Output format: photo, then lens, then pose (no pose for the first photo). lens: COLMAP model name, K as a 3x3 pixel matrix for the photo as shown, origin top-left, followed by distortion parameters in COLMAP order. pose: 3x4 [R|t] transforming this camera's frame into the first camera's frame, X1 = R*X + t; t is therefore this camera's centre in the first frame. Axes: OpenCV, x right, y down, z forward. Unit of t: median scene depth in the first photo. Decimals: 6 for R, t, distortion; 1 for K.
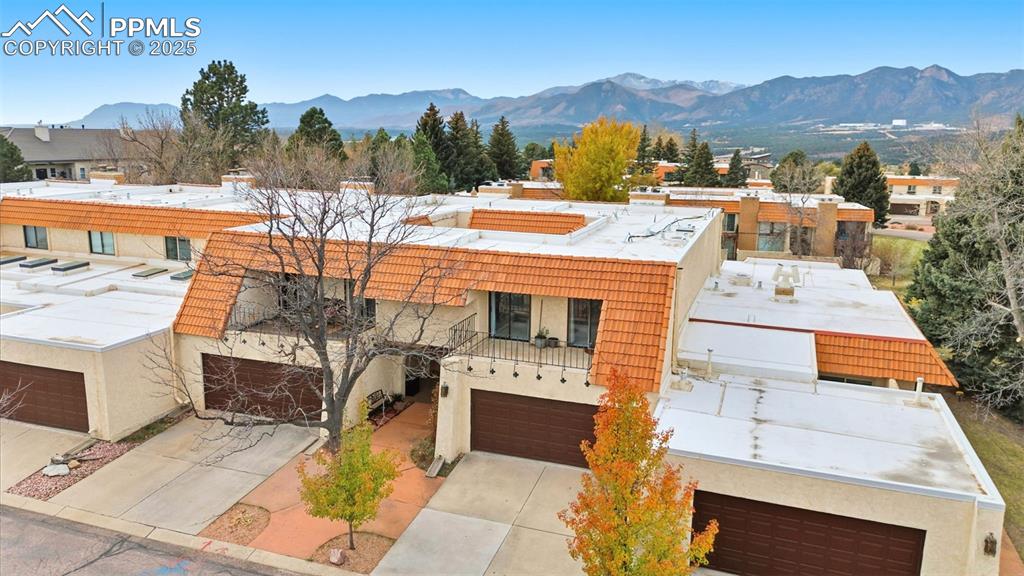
lens RADIAL K [[764.2, 0, 504.3], [0, 764.2, 292.0], [0, 0, 1]] dist [0.066685, -0.059487]
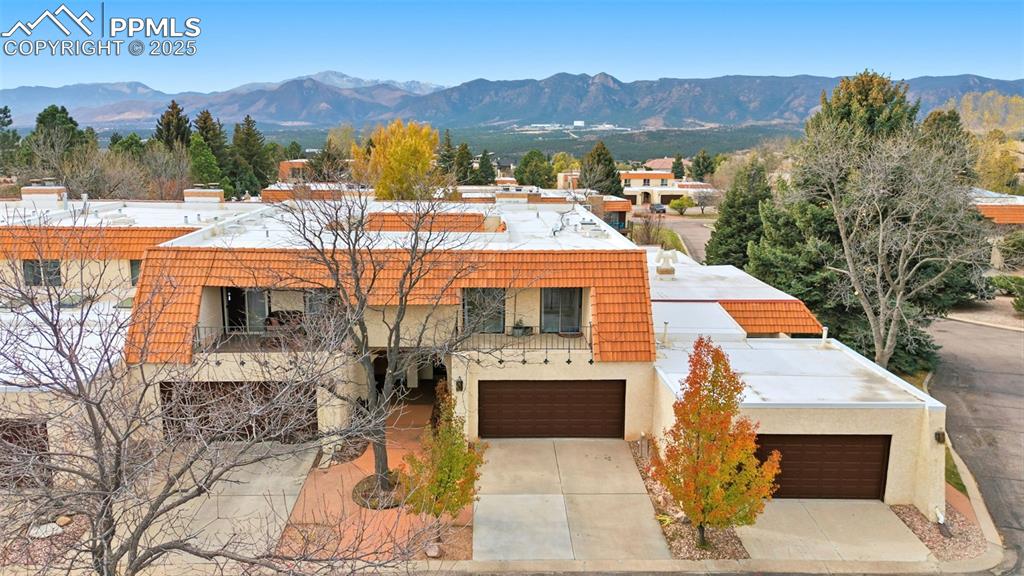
lens RADIAL K [[764.2, 0, 515.2], [0, 764.2, 294.2], [0, 0, 1]] dist [0.066685, -0.059487]
pose [[0.928055, -0.081992, 0.363305, -0.339035], [0.080600, 0.996565, 0.019016, -0.008256], [-0.363616, 0.011635, 0.931476, -0.007382]]
